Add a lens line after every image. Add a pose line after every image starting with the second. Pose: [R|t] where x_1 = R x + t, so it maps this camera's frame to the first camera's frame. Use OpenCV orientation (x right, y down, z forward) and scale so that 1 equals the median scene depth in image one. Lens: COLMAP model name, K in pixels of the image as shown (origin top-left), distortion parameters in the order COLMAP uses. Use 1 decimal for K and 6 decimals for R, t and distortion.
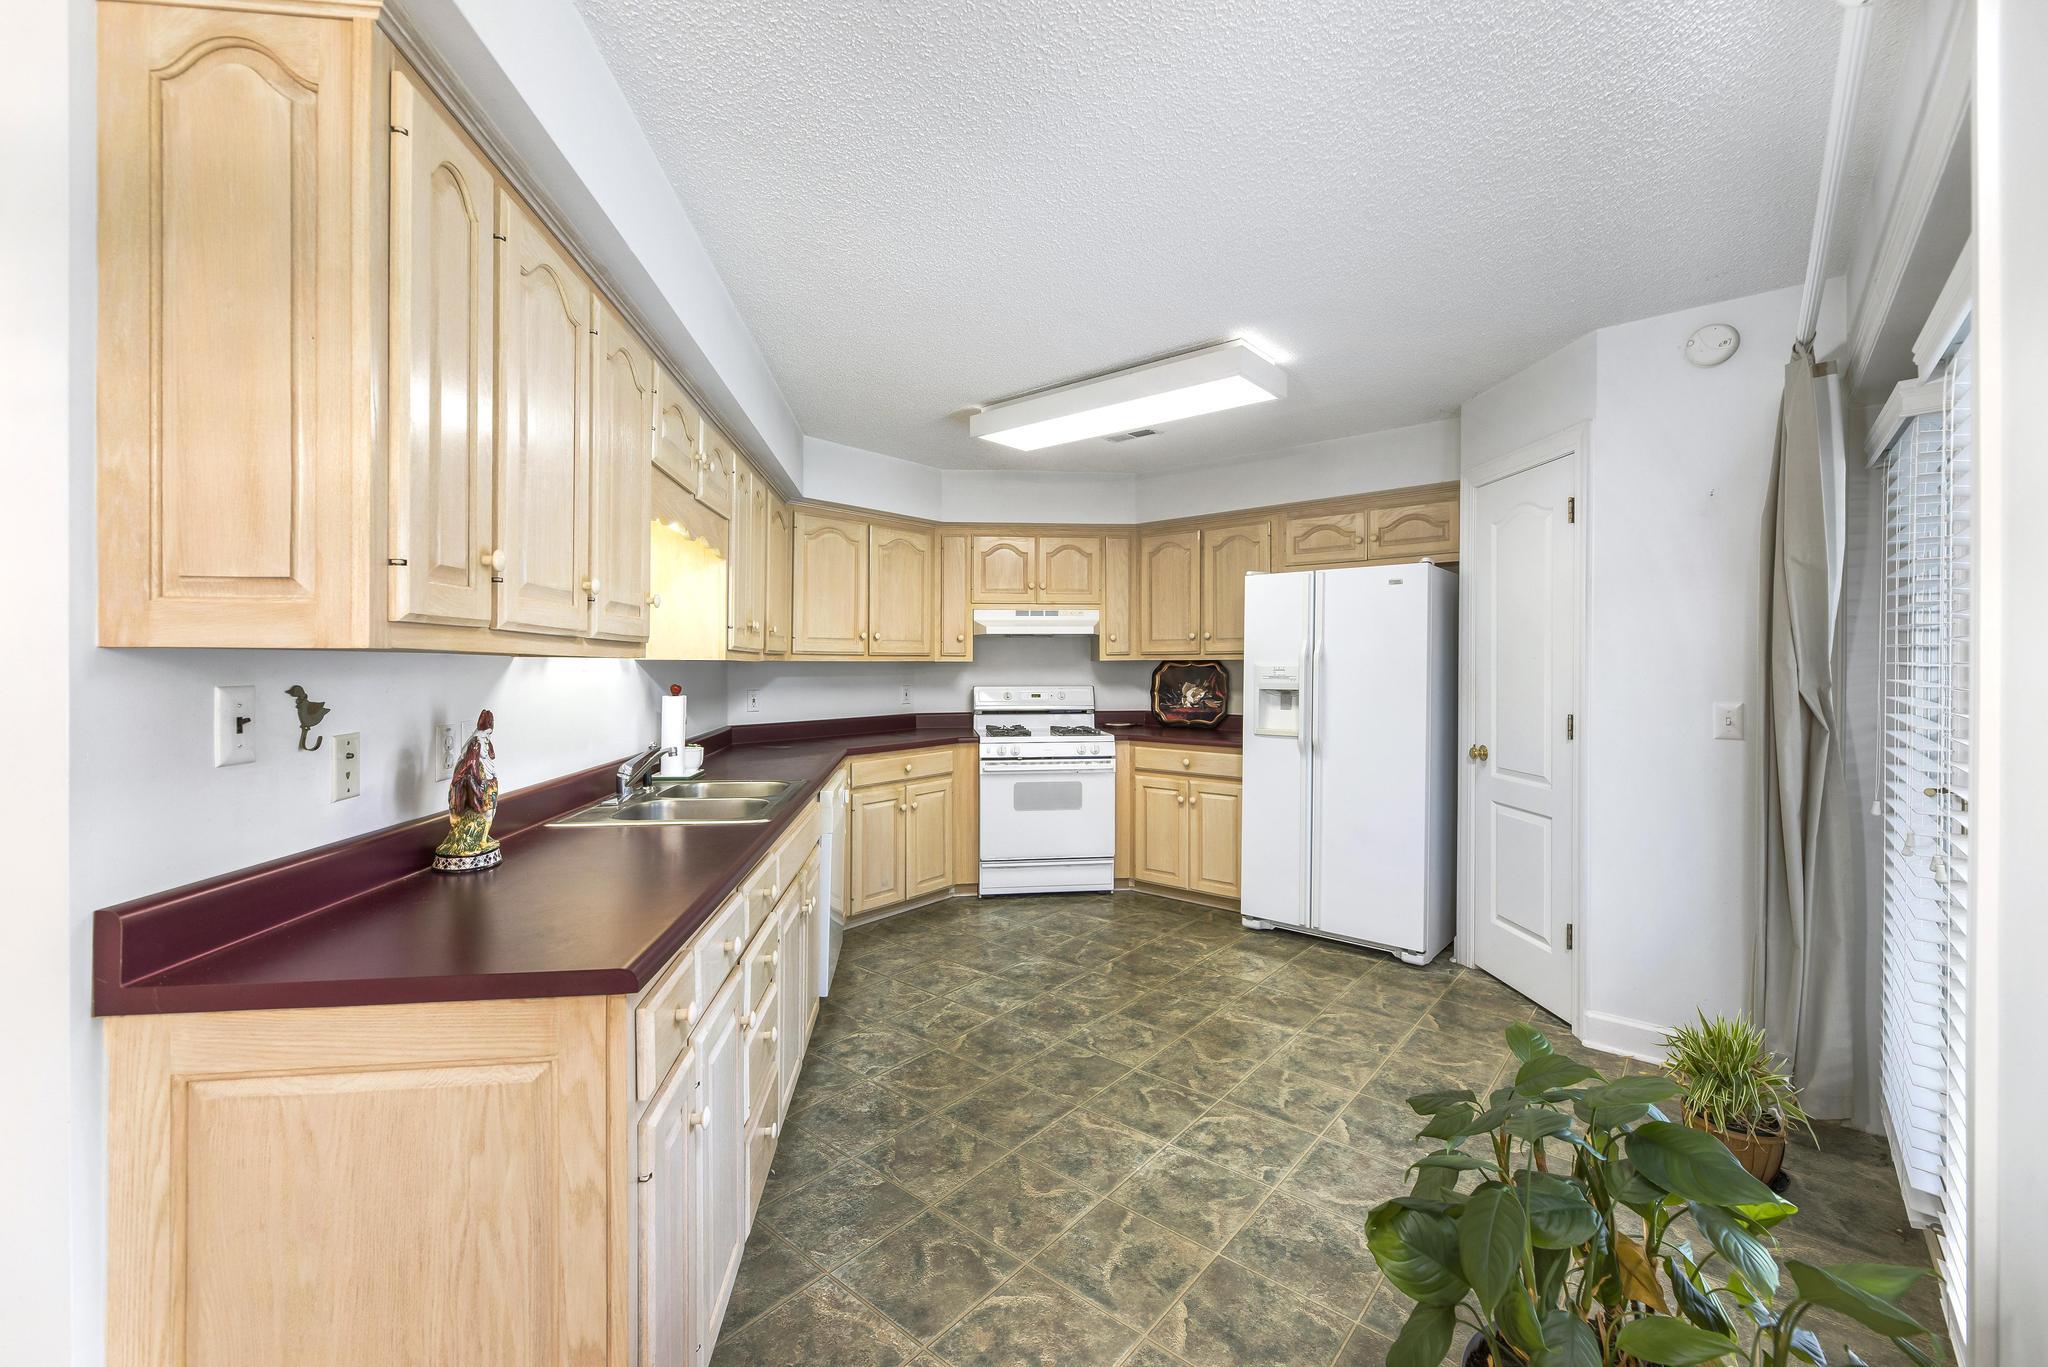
lens RADIAL K [[834.7, 0, 1019.2], [0, 834.7, 676.6], [0, 0, 1]] dist [0.000598, -0.000132]
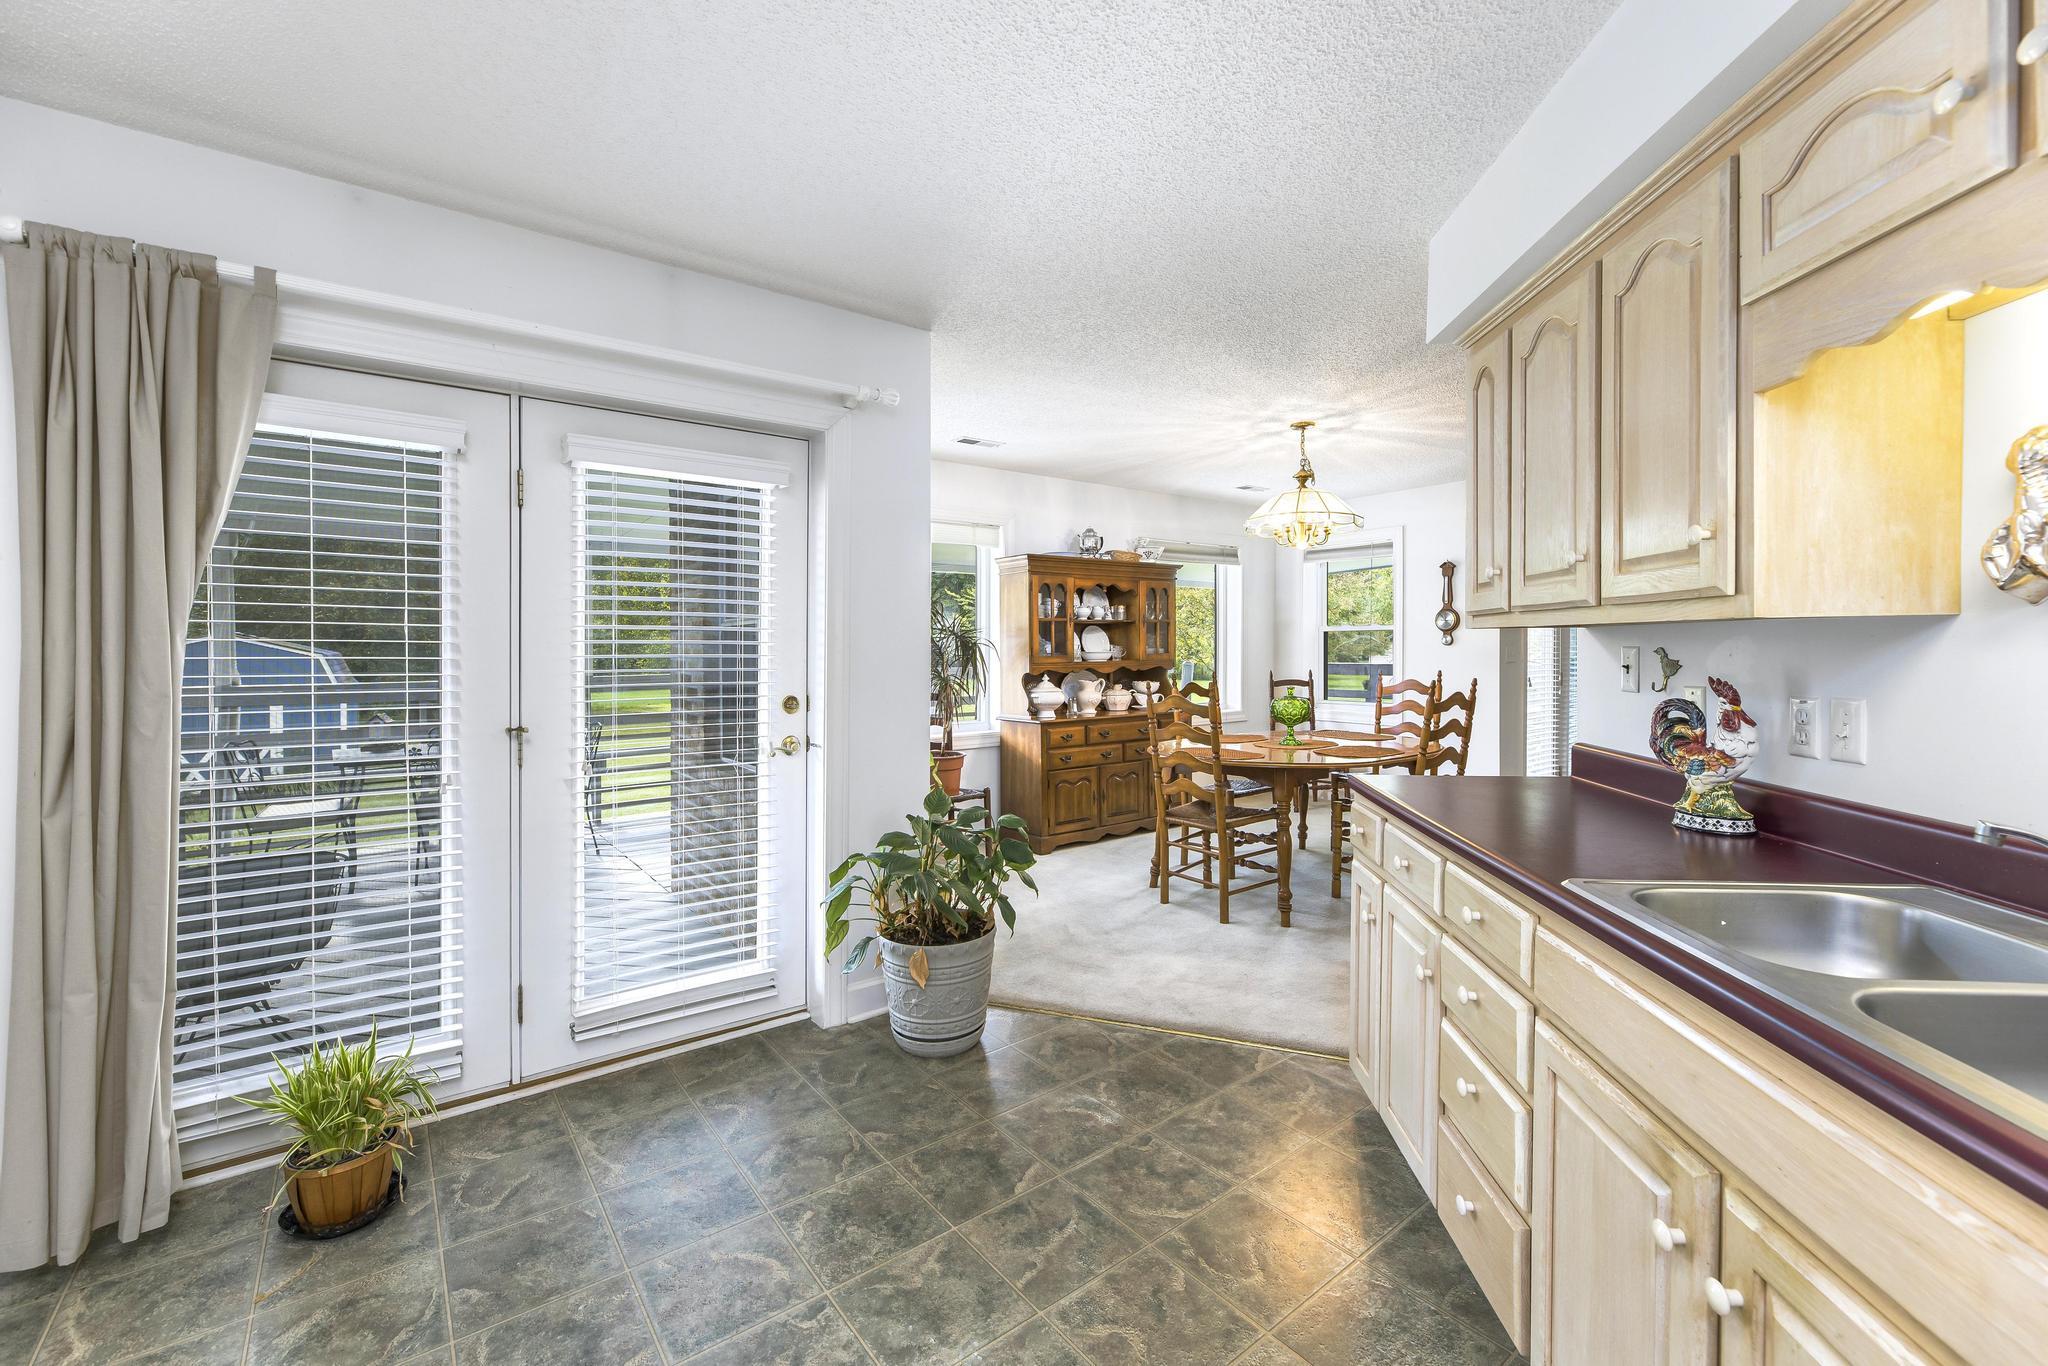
lens RADIAL K [[834.7, 0, 1019.2], [0, 834.7, 676.1], [0, 0, 1]] dist [0.000598, -0.000132]
pose [[-0.978058, 0.001836, 0.208323, -0.043735], [0.008396, 0.999496, 0.030607, 0.002786], [-0.208161, 0.031685, -0.977581, 1.834670]]
